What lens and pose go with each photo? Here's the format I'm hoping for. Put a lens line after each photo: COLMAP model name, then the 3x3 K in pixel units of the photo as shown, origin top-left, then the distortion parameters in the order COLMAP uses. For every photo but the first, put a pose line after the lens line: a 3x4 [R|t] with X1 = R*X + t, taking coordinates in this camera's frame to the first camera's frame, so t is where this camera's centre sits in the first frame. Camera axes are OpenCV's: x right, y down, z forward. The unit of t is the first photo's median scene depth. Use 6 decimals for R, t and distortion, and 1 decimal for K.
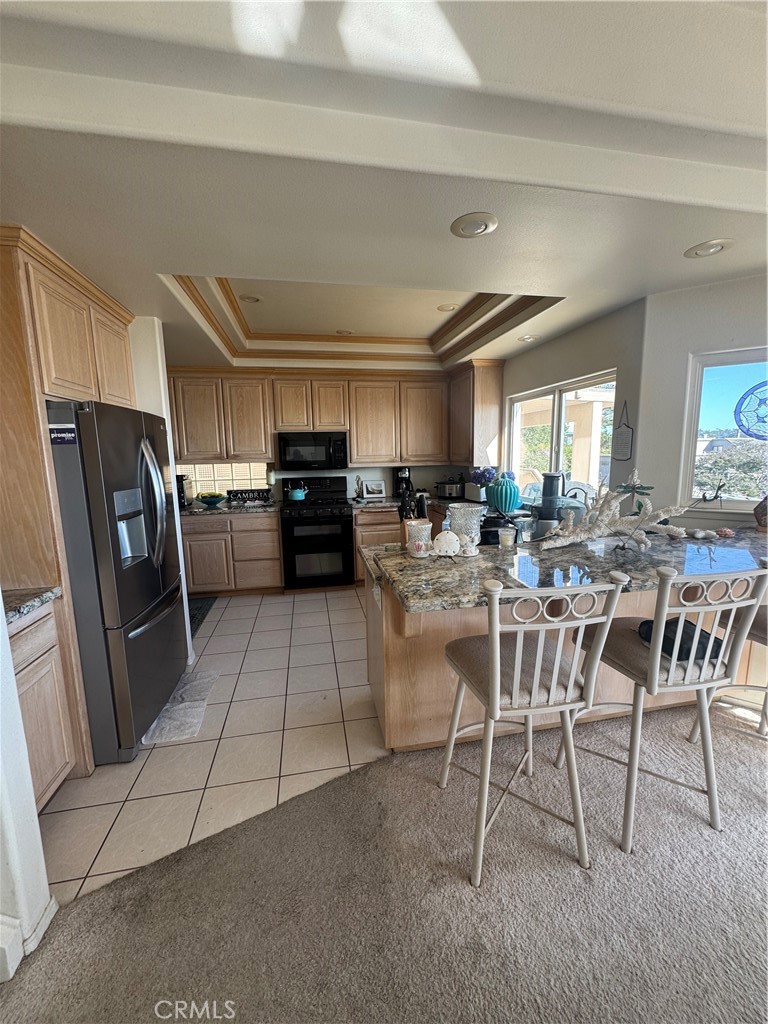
lens RADIAL K [[404.6, 0, 383.2], [0, 404.6, 511.8], [0, 0, 1]] dist [-0.005565, -0.000303]
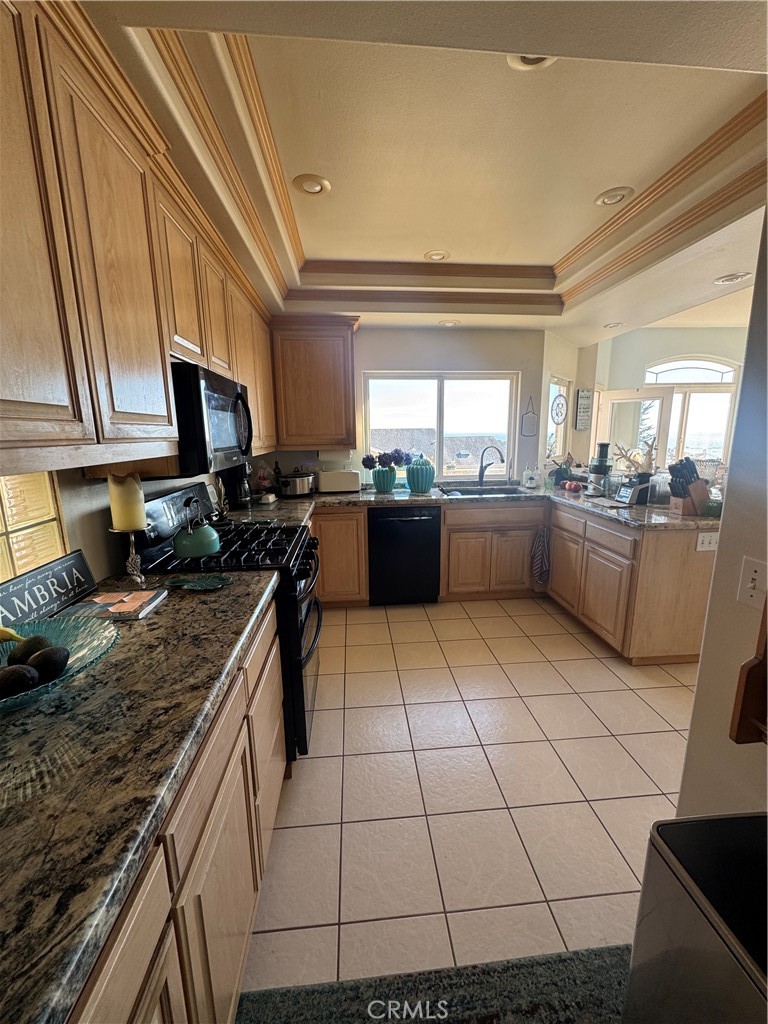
lens RADIAL K [[404.6, 0, 383.3], [0, 404.6, 511.2], [0, 0, 1]] dist [-0.005565, -0.000303]
pose [[0.101112, -0.172427, 0.979819, -0.629695], [0.161896, 0.974590, 0.154800, -0.111342], [-0.981614, 0.142976, 0.126458, 0.880100]]
